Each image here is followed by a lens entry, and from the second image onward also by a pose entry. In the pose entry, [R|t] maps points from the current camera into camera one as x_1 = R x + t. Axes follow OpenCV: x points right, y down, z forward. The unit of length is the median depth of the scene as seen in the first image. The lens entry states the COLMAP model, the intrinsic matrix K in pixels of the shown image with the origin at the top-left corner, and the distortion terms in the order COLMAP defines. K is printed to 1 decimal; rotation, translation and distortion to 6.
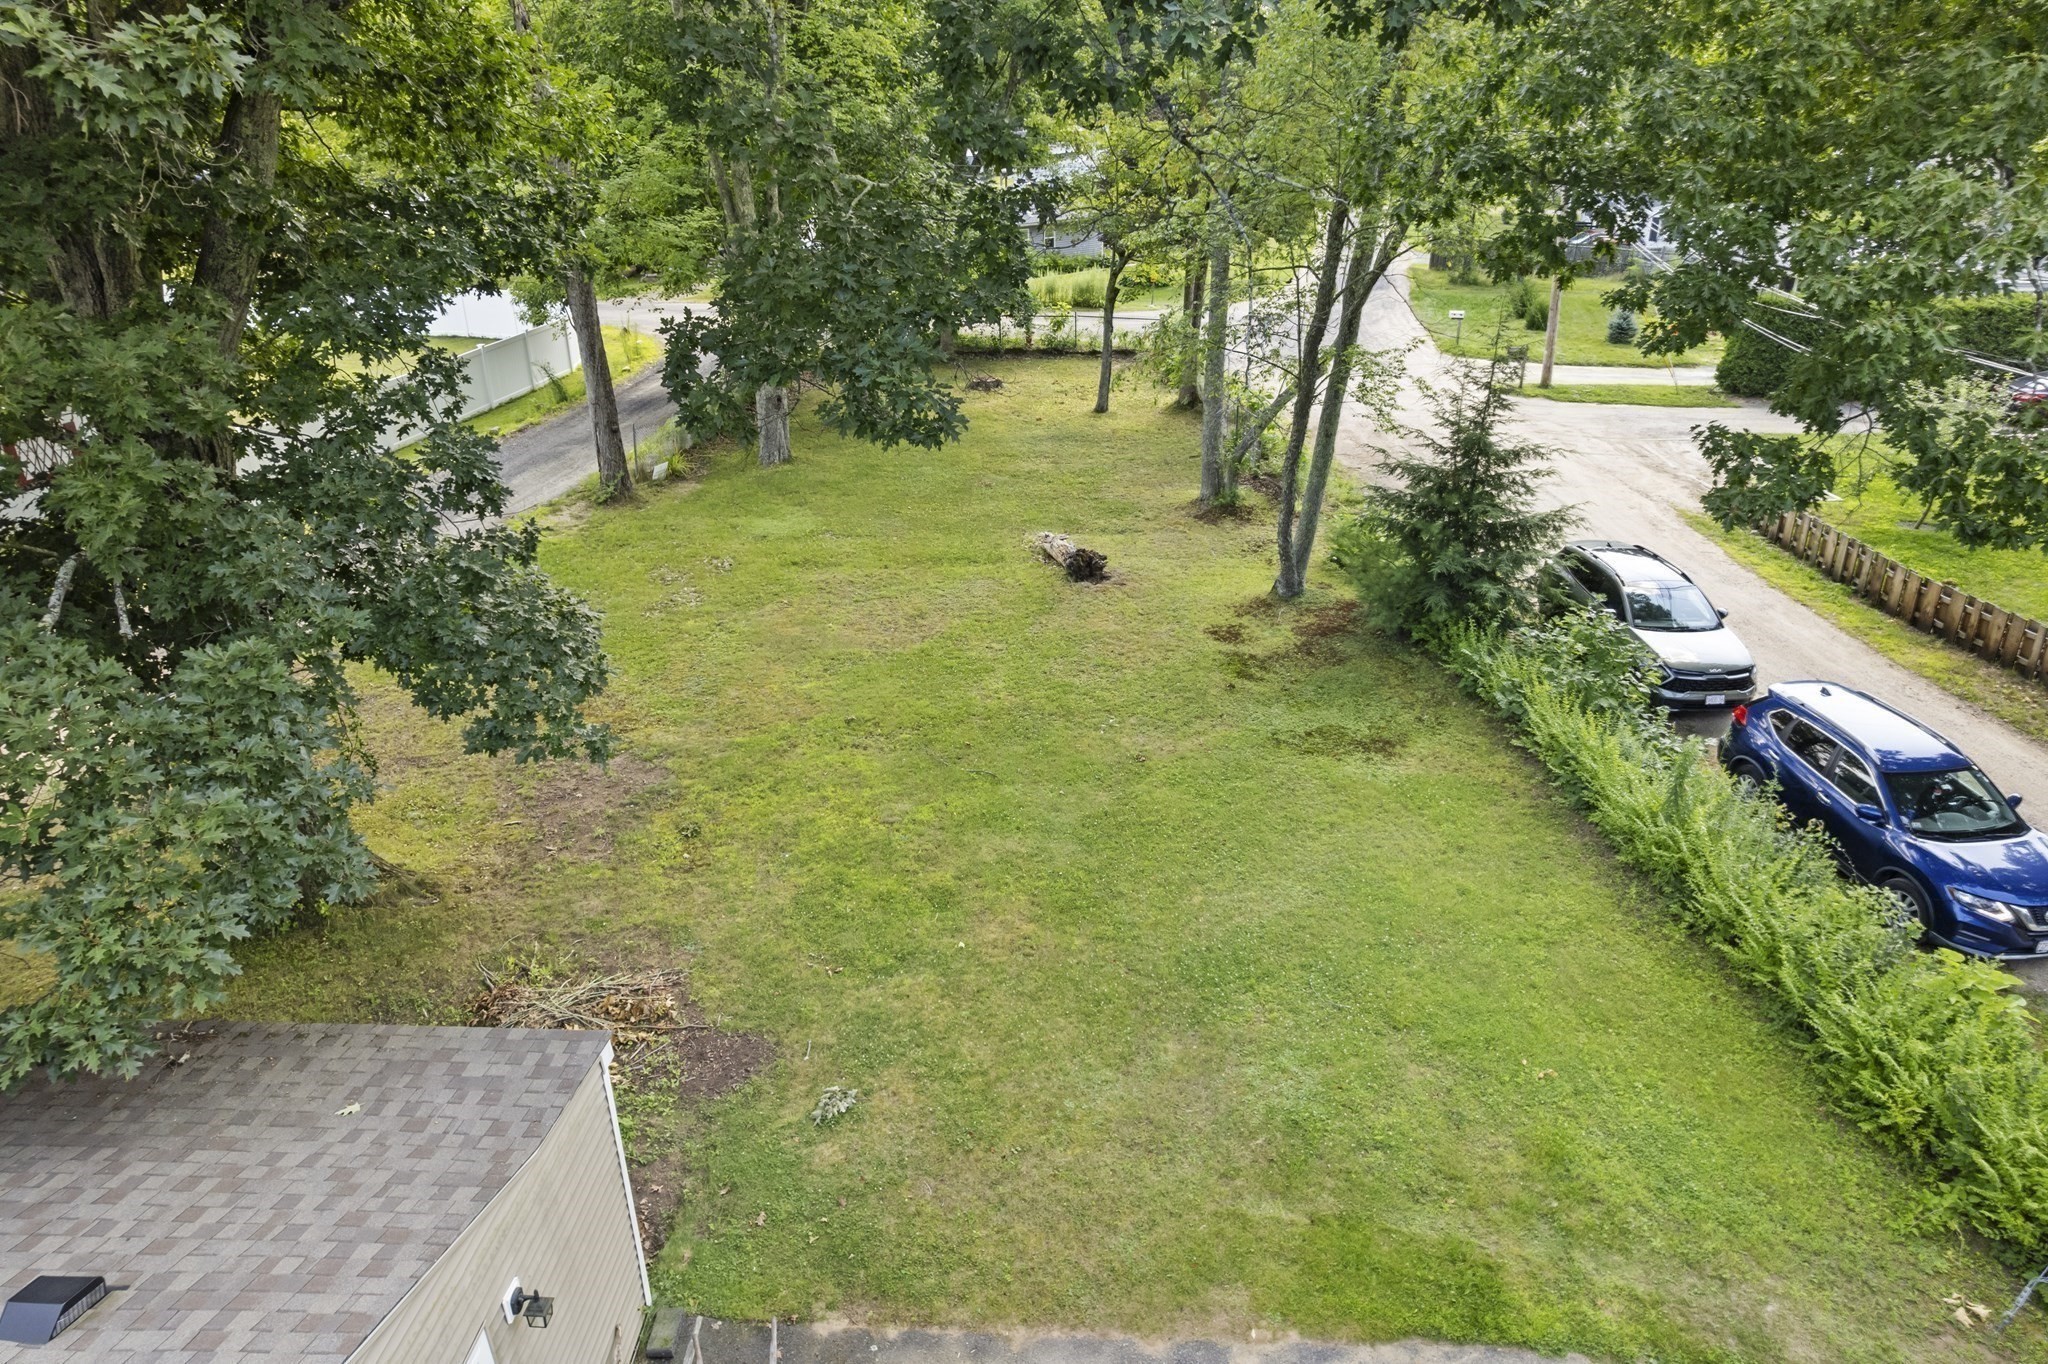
lens RADIAL K [[1336.1, 0, 1024.0], [0, 1336.1, 682.0], [0, 0, 1]] dist [-0.102924, 0.094681]
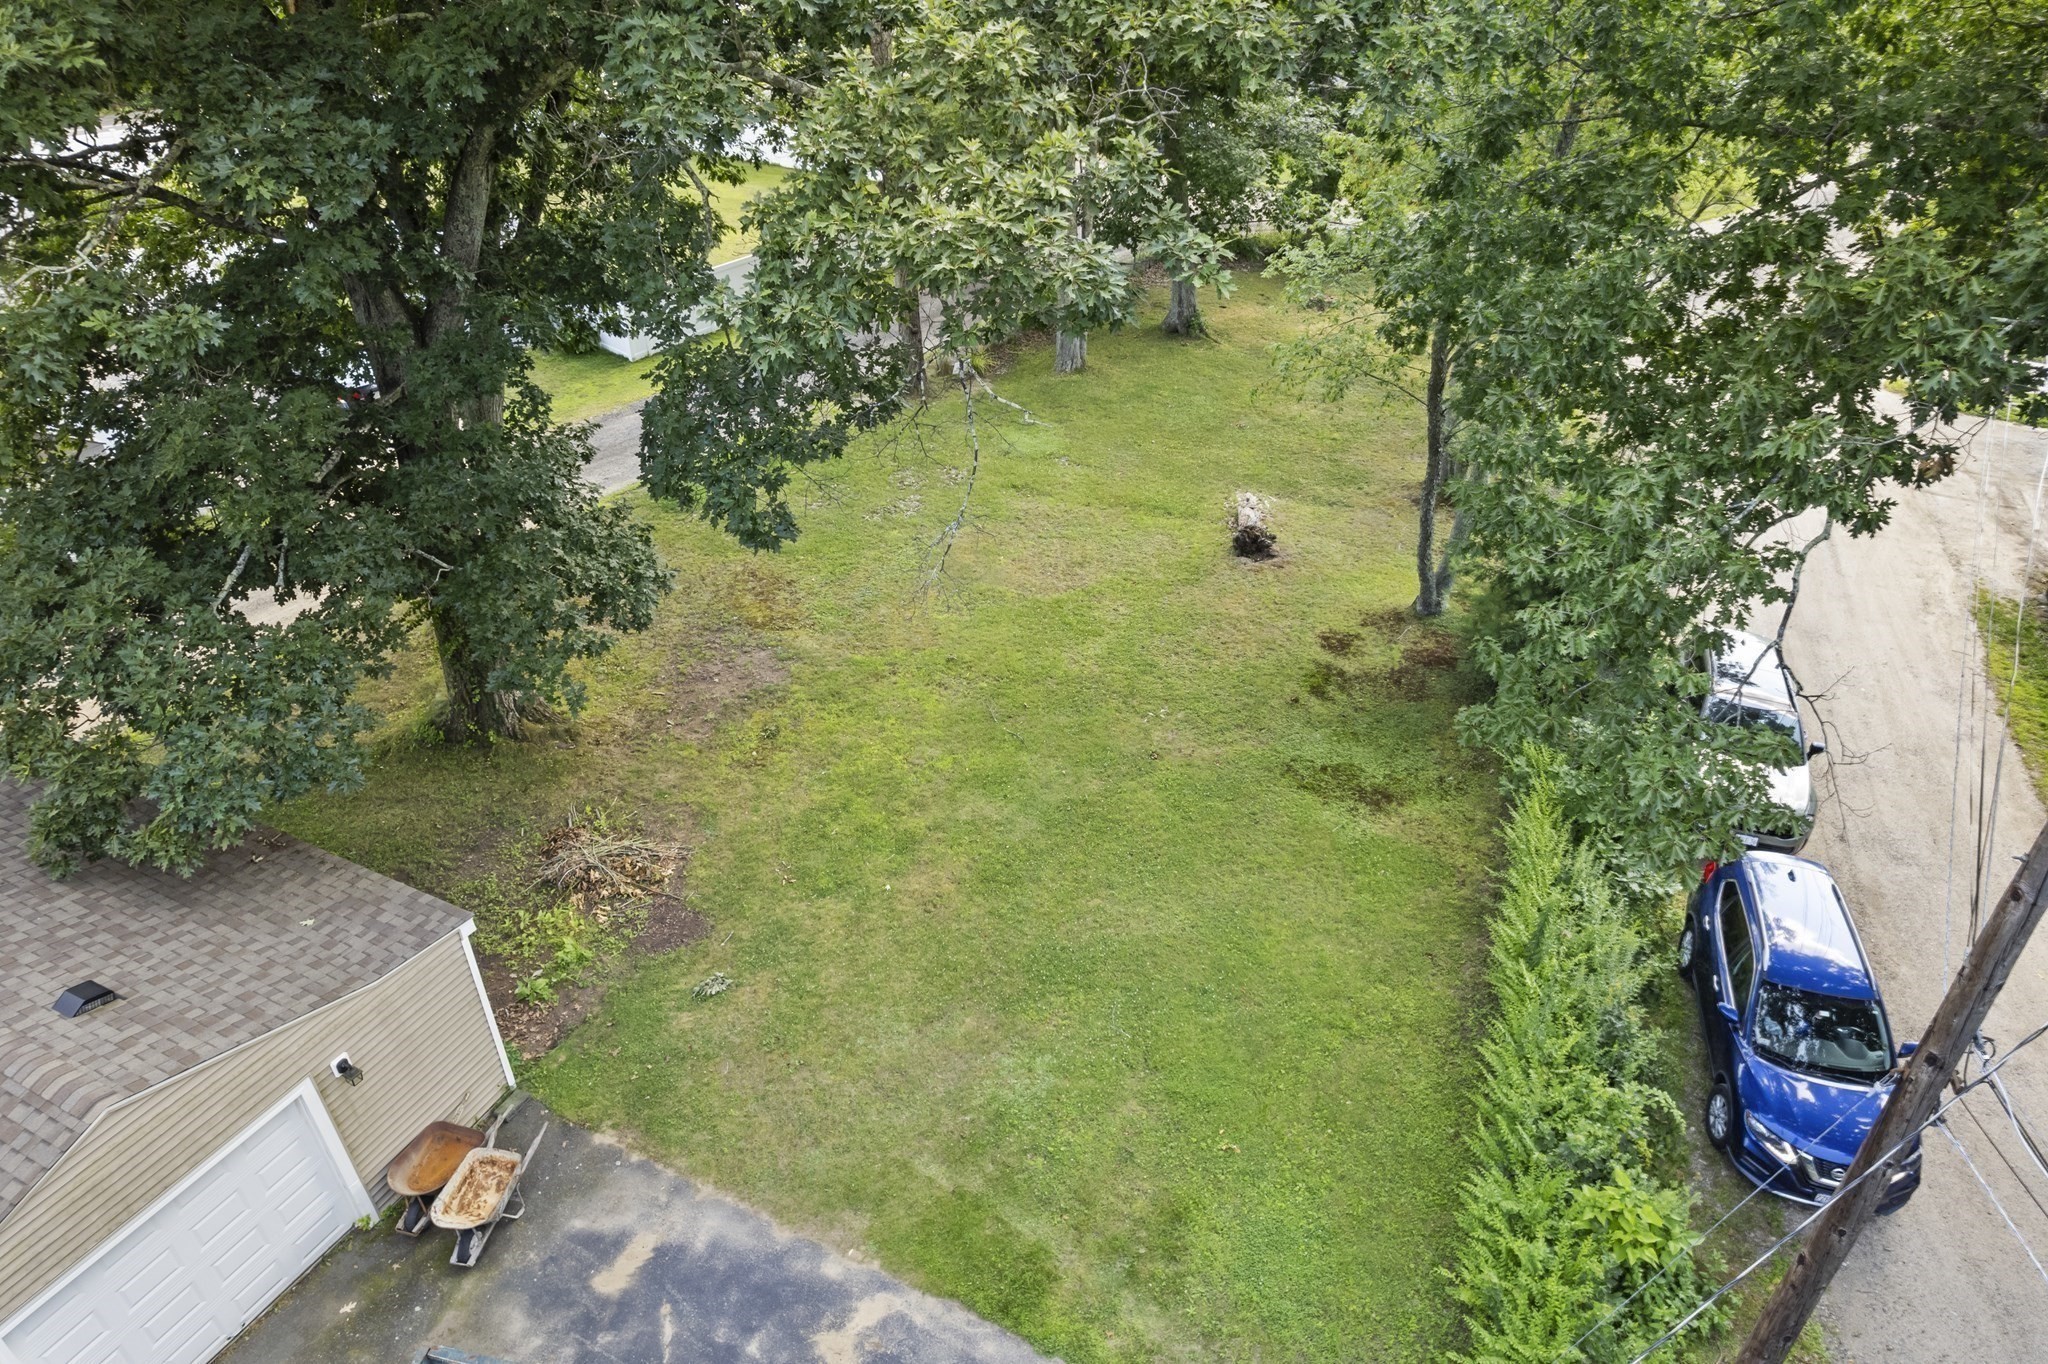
lens RADIAL K [[1336.1, 0, 1024.0], [0, 1336.1, 682.0], [0, 0, 1]] dist [-0.102924, 0.094681]
pose [[0.913481, 0.224064, -0.339629, 0.445082], [-0.171417, 0.968949, 0.178196, -0.230763], [0.369010, -0.104561, 0.923525, -0.085703]]
